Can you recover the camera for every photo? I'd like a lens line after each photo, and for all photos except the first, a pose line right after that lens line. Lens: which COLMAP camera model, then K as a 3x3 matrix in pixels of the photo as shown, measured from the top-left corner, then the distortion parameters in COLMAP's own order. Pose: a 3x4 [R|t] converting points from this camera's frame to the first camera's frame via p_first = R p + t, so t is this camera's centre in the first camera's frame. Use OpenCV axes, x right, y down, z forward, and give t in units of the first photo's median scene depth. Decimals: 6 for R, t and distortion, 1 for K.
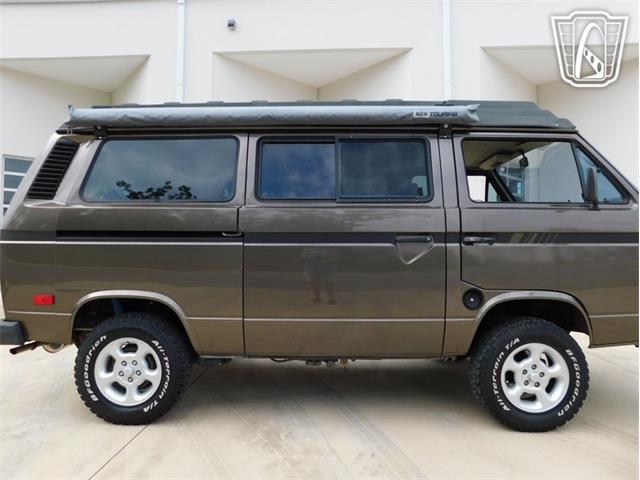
lens RADIAL K [[422.3, 0, 309.7], [0, 422.3, 224.7], [0, 0, 1]] dist [-0.052516, 0.041718]
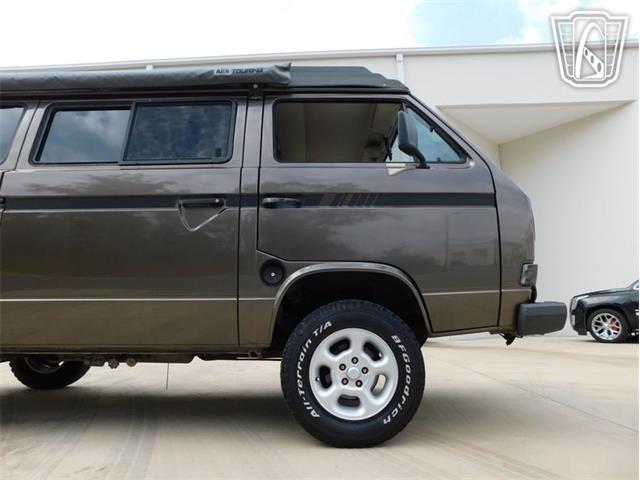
lens RADIAL K [[422.3, 0, 319.2], [0, 422.3, 239.4], [0, 0, 1]] dist [-0.052516, 0.041718]
pose [[0.999863, -0.016220, -0.003270, 0.480280], [0.015405, 0.984656, -0.173828, 0.255144], [0.006039, 0.173753, 0.984771, 0.184605]]
